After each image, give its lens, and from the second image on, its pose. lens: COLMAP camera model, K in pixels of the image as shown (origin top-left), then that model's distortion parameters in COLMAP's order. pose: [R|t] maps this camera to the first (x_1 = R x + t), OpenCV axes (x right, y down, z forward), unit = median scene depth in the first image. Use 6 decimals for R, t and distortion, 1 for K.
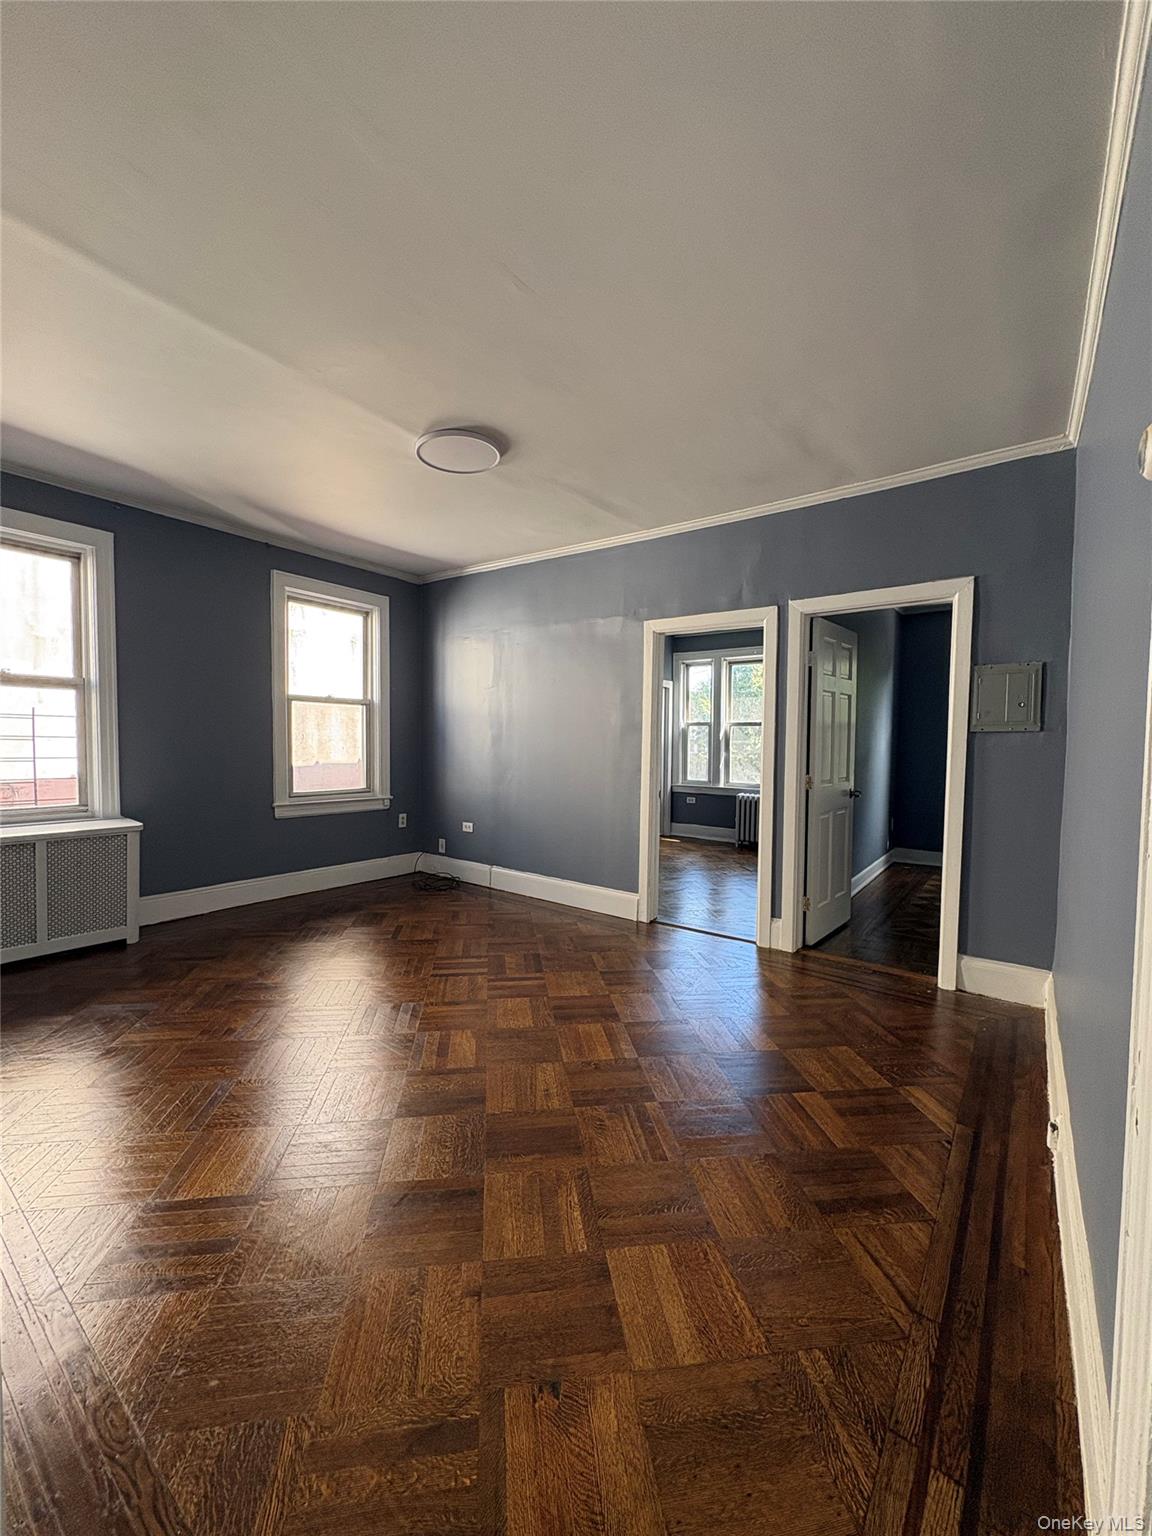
lens RADIAL K [[616.6, 0, 576.0], [0, 616.6, 768.0], [0, 0, 1]] dist [-0.002864, -0.000275]
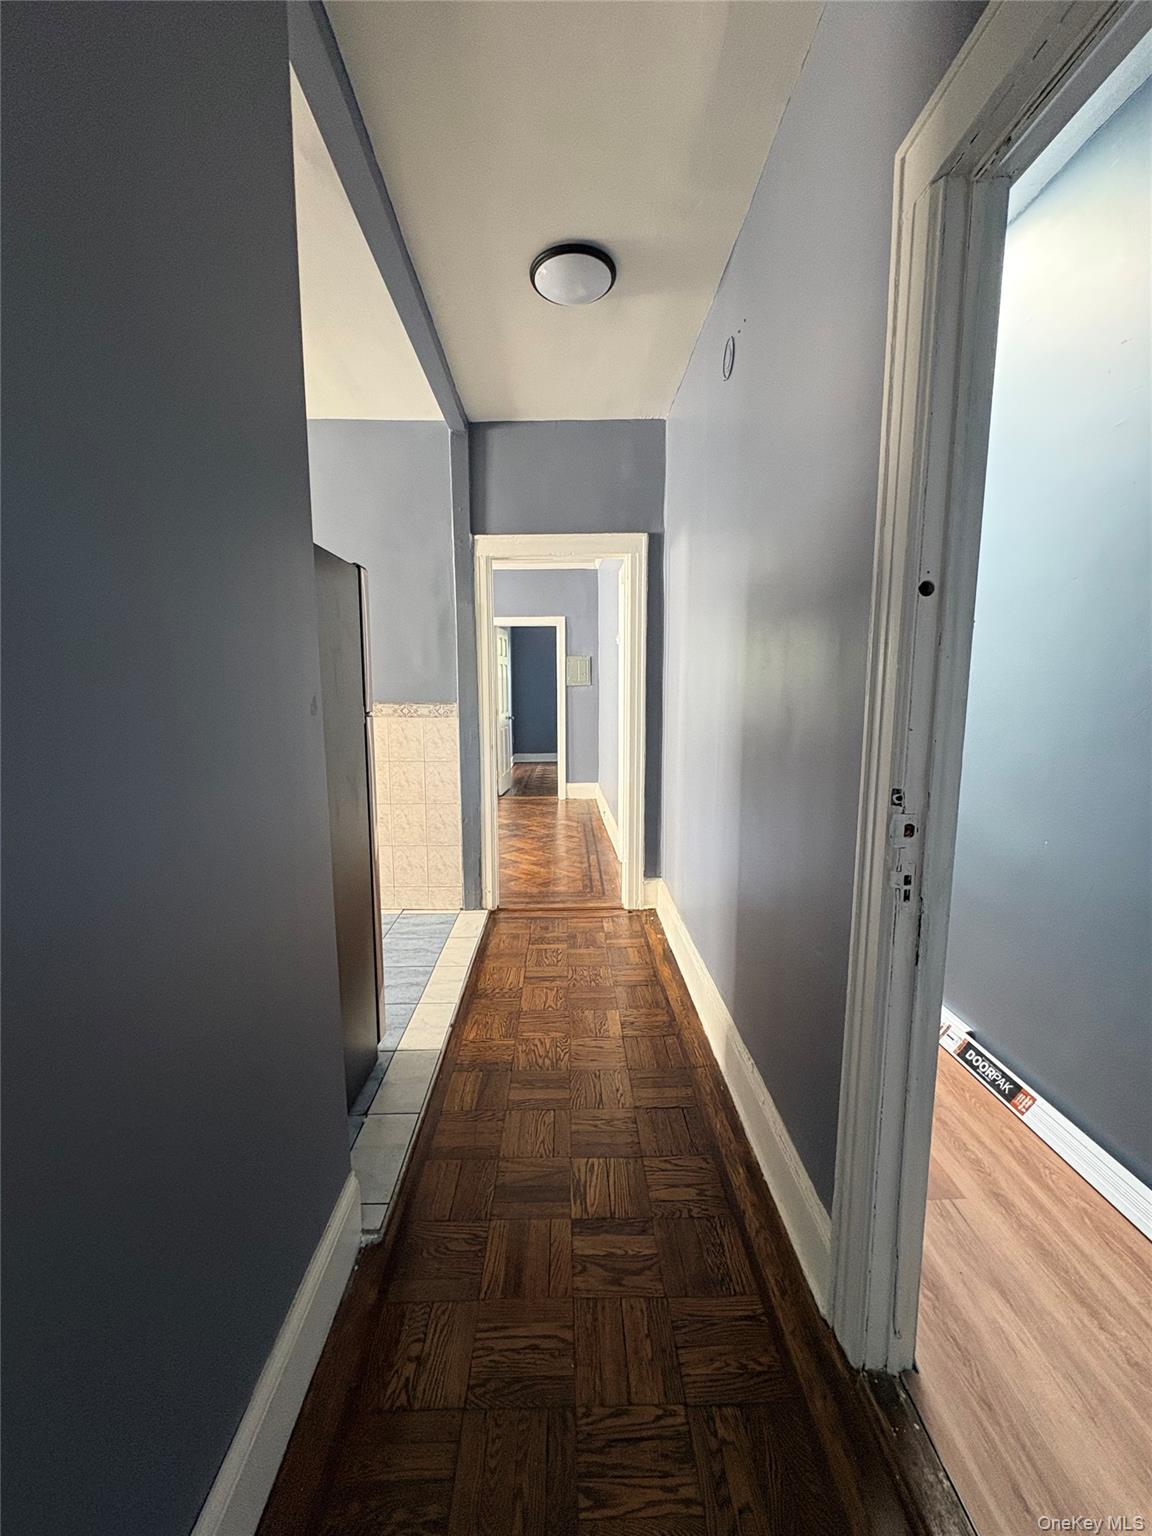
lens RADIAL K [[616.6, 0, 576.0], [0, 616.6, 768.0], [0, 0, 1]] dist [-0.002864, -0.000275]
pose [[0.840399, -0.105345, 0.531632, -0.541761], [0.034455, 0.989328, 0.141573, -0.067316], [-0.540872, -0.100660, 0.835060, -0.900485]]
